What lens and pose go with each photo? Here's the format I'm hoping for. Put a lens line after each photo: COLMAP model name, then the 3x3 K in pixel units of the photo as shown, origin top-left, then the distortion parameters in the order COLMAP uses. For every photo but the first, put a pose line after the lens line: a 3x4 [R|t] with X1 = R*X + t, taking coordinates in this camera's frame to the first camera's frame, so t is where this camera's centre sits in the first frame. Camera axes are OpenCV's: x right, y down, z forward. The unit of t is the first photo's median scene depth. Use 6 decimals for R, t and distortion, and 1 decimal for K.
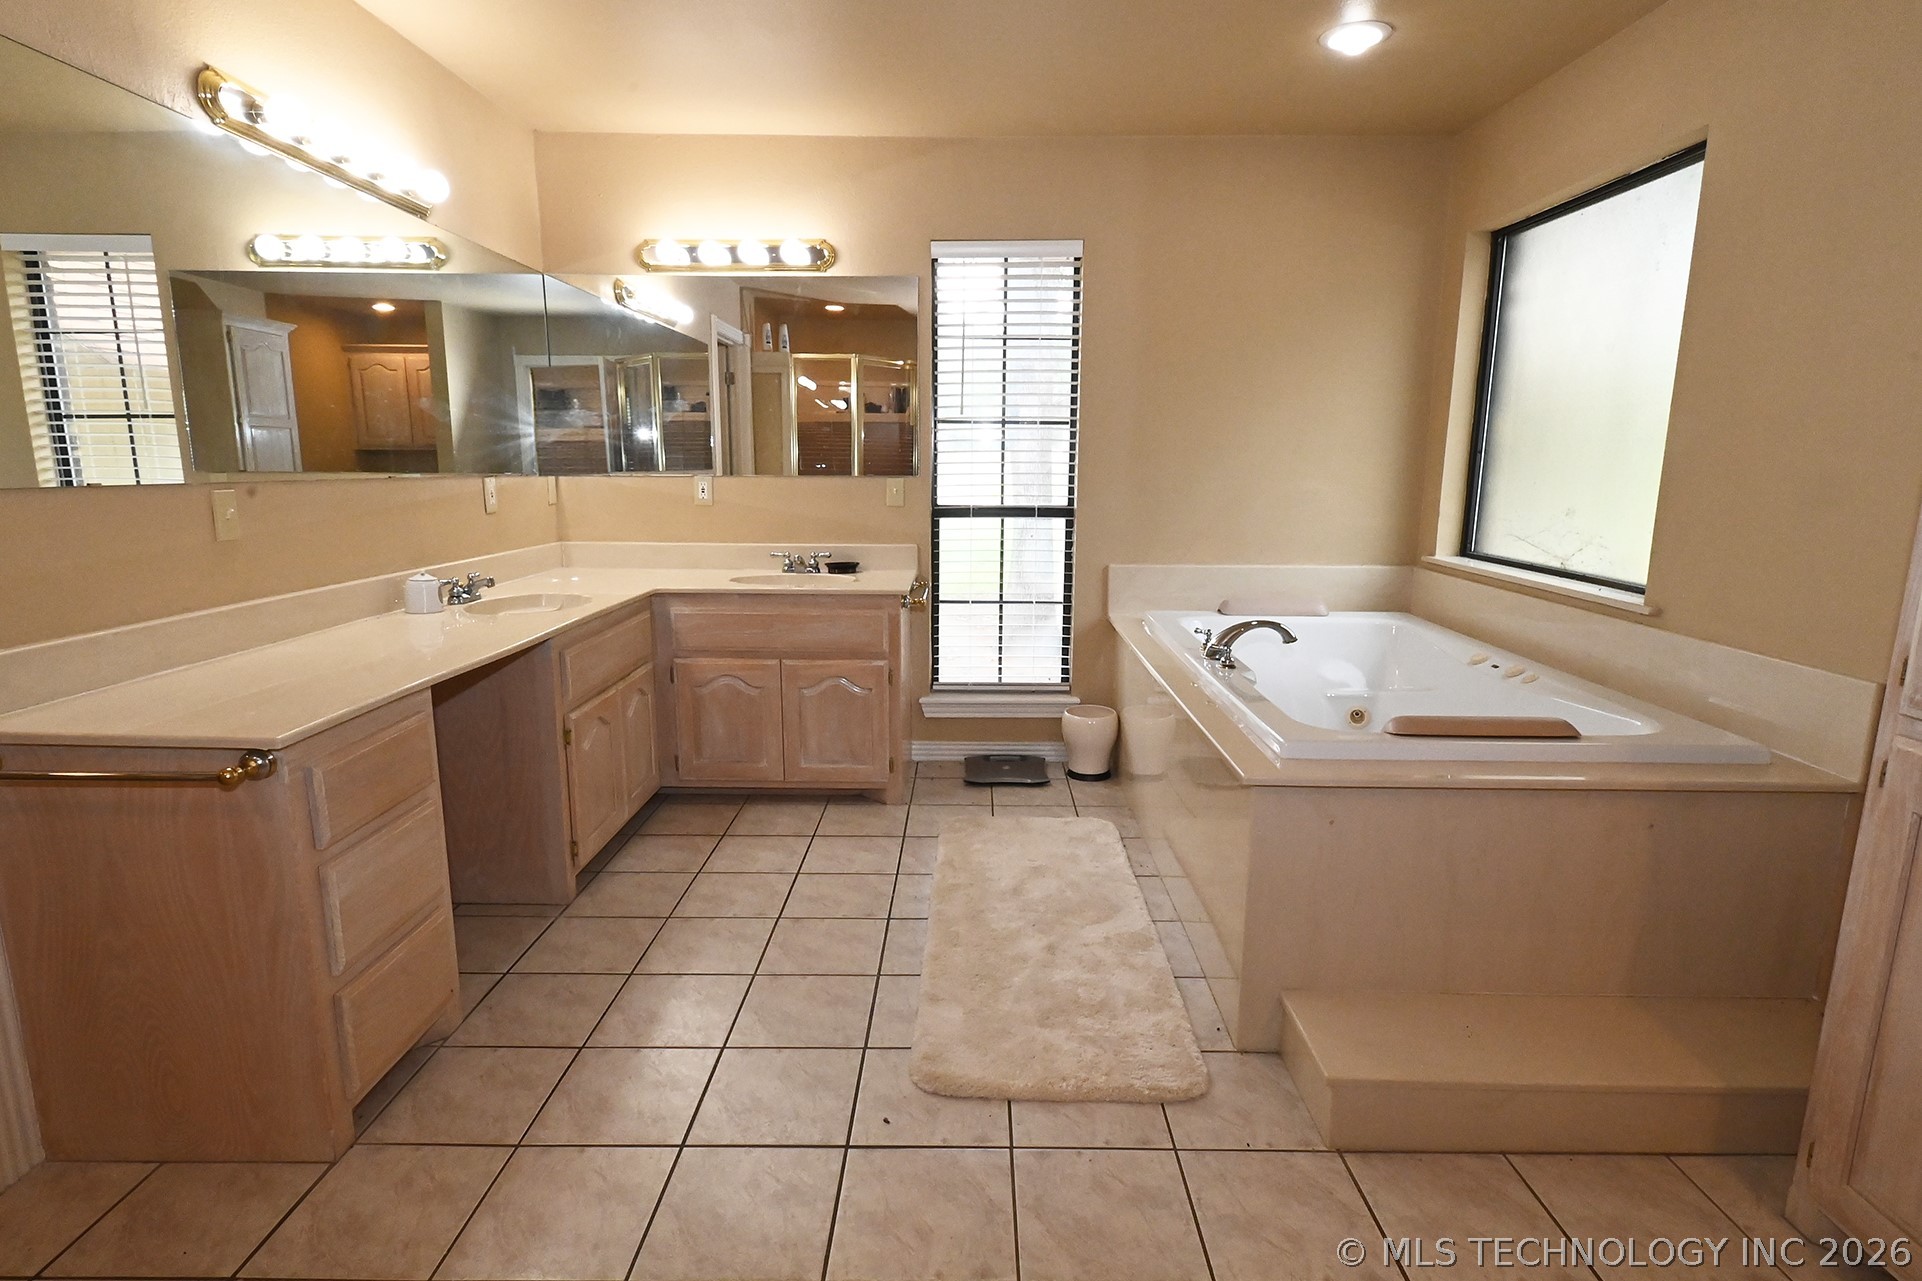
lens RADIAL K [[979.8, 0, 989.4], [0, 979.8, 641.2], [0, 0, 1]] dist [0.004706, -0.002004]
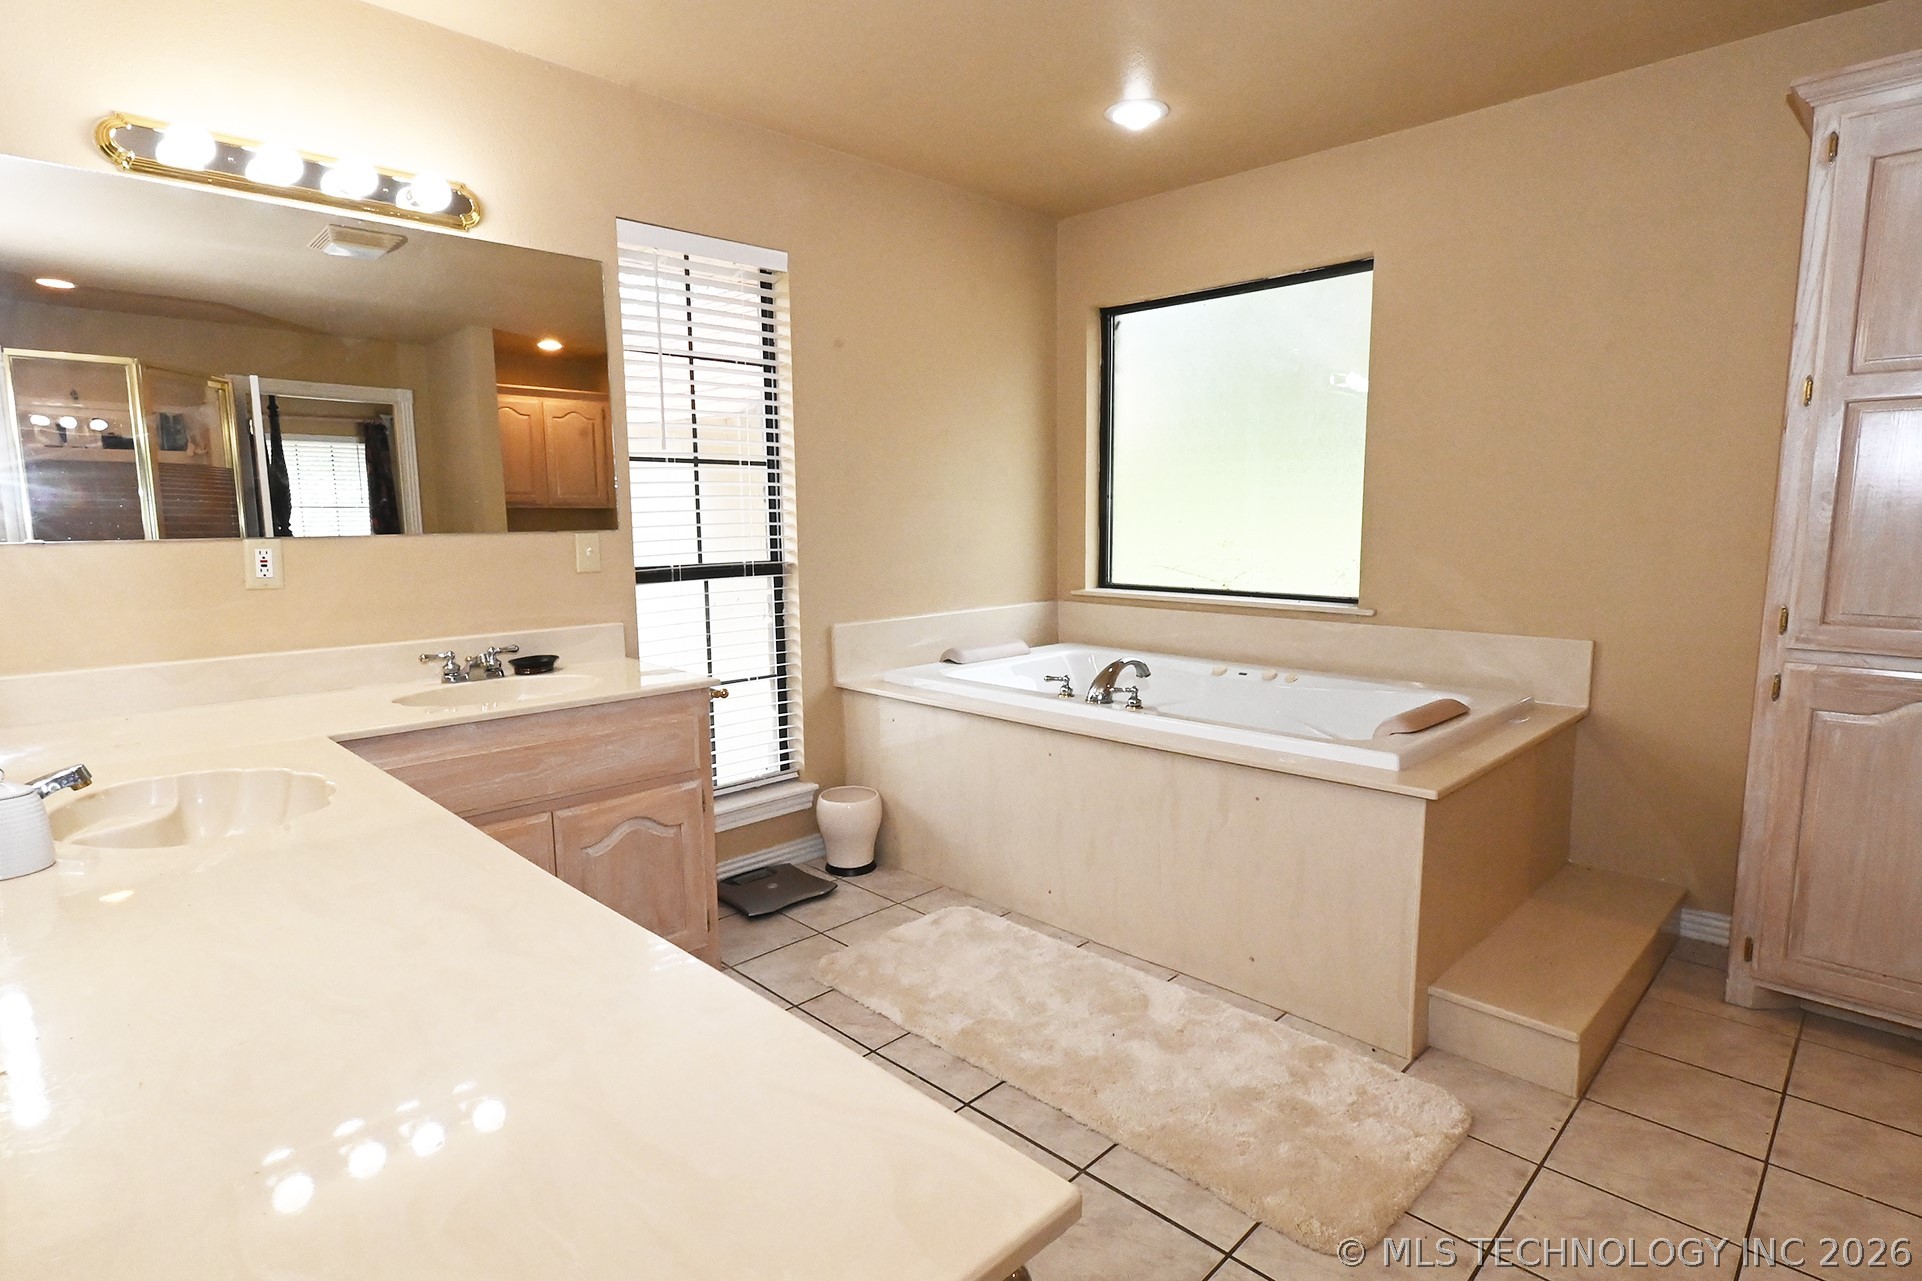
lens RADIAL K [[979.8, 0, 965.1], [0, 979.8, 653.0], [0, 0, 1]] dist [0.004706, -0.002004]
pose [[0.707958, -0.113498, 0.697075, -0.414381], [0.144314, 0.989425, 0.014531, -0.049943], [-0.691353, 0.090310, 0.716851, 0.299591]]
